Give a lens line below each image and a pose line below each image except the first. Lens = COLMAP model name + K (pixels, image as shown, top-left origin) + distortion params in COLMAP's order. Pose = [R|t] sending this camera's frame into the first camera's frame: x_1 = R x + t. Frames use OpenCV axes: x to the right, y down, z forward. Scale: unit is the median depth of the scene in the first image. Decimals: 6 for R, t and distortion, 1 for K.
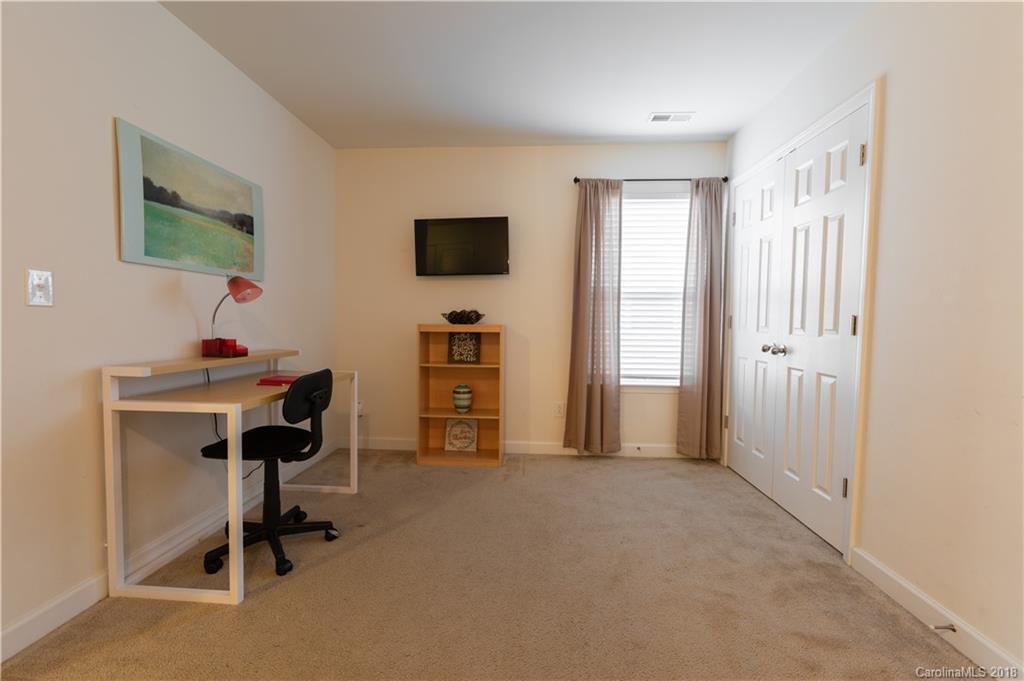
lens RADIAL K [[424.5, 0, 512.1], [0, 424.5, 341.3], [0, 0, 1]] dist [-0.004056, -0.000121]
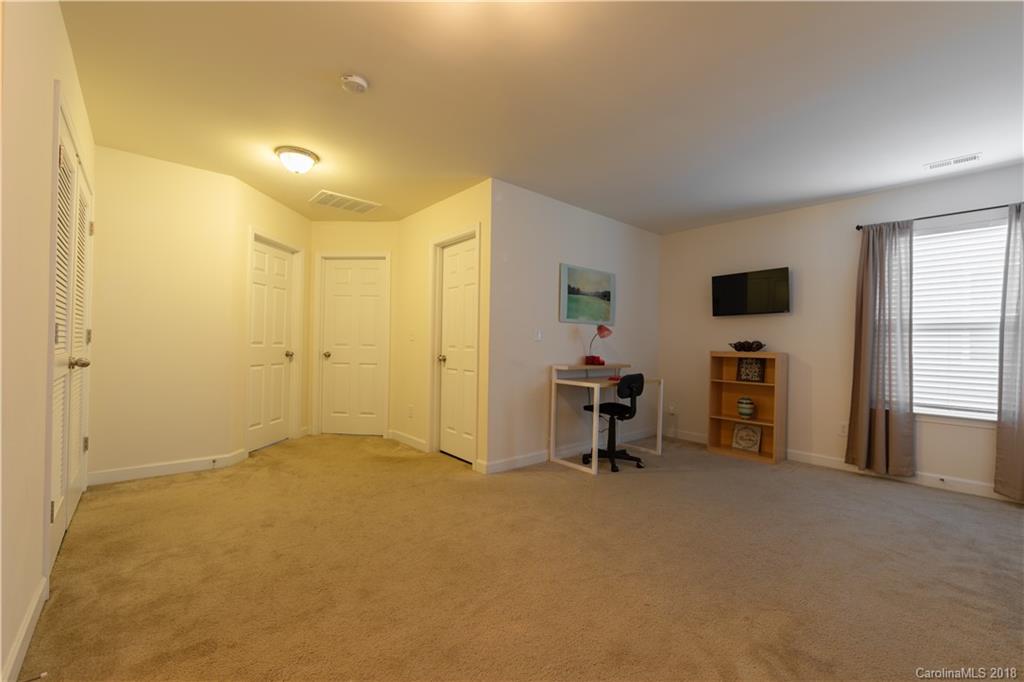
lens RADIAL K [[424.5, 0, 517.8], [0, 424.5, 344.2], [0, 0, 1]] dist [-0.004056, -0.000121]
pose [[0.712098, 0.004769, -0.702064, 0.394103], [-0.046837, 0.998072, -0.040726, 0.030744], [0.700516, 0.061883, 0.710949, -0.573375]]
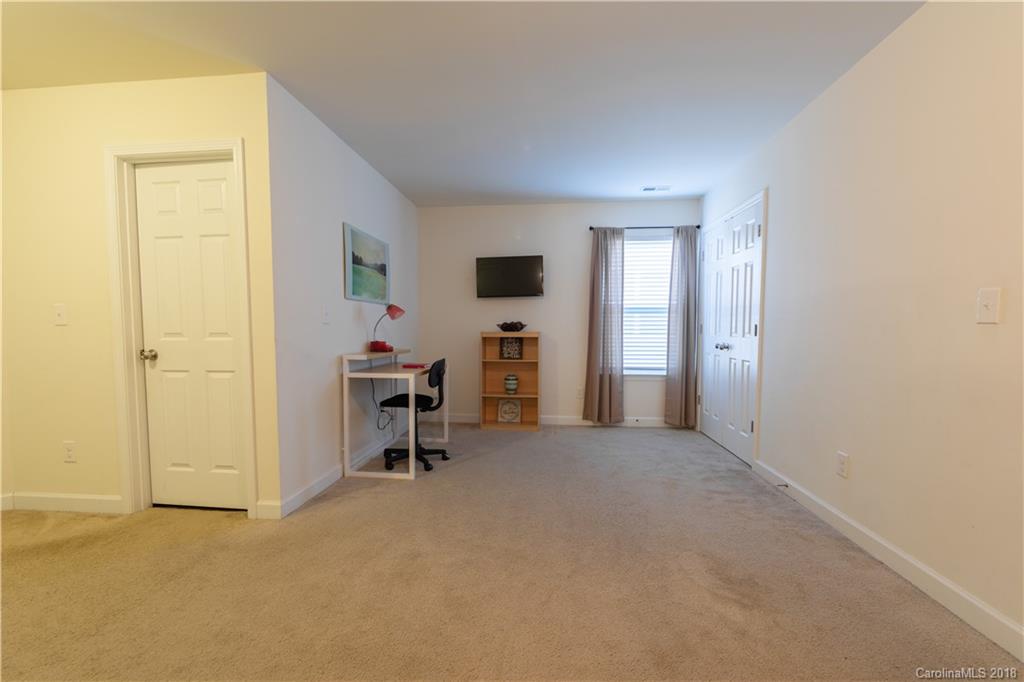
lens RADIAL K [[434.8, 0, 512.2], [0, 434.8, 356.8], [0, 0, 1]] dist [-0.003610, -0.000428]
pose [[0.999526, -0.006078, -0.030174, -0.090053], [0.006554, 0.999855, 0.015712, 0.026915], [0.030074, -0.015902, 0.999421, -0.590705]]
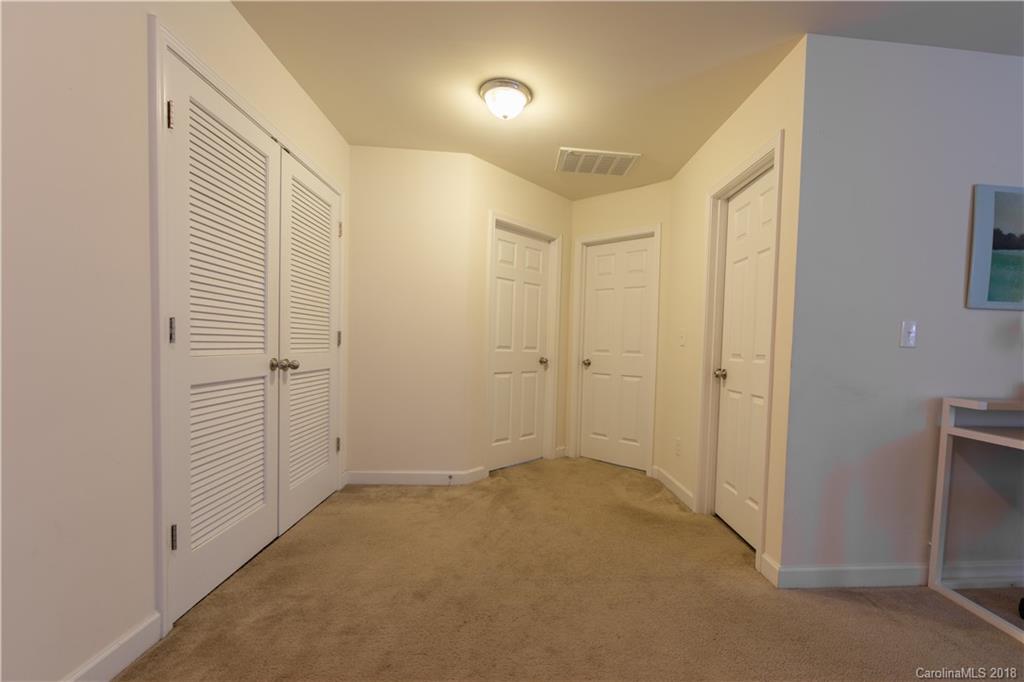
lens RADIAL K [[450.5, 0, 560.4], [0, 450.5, 367.2], [0, 0, 1]] dist [-0.001828, -0.000167]
pose [[0.163046, 0.043846, -0.985644, 0.075375], [-0.076442, 0.996570, 0.031687, 0.011500], [0.983653, 0.070179, 0.165839, -0.188951]]
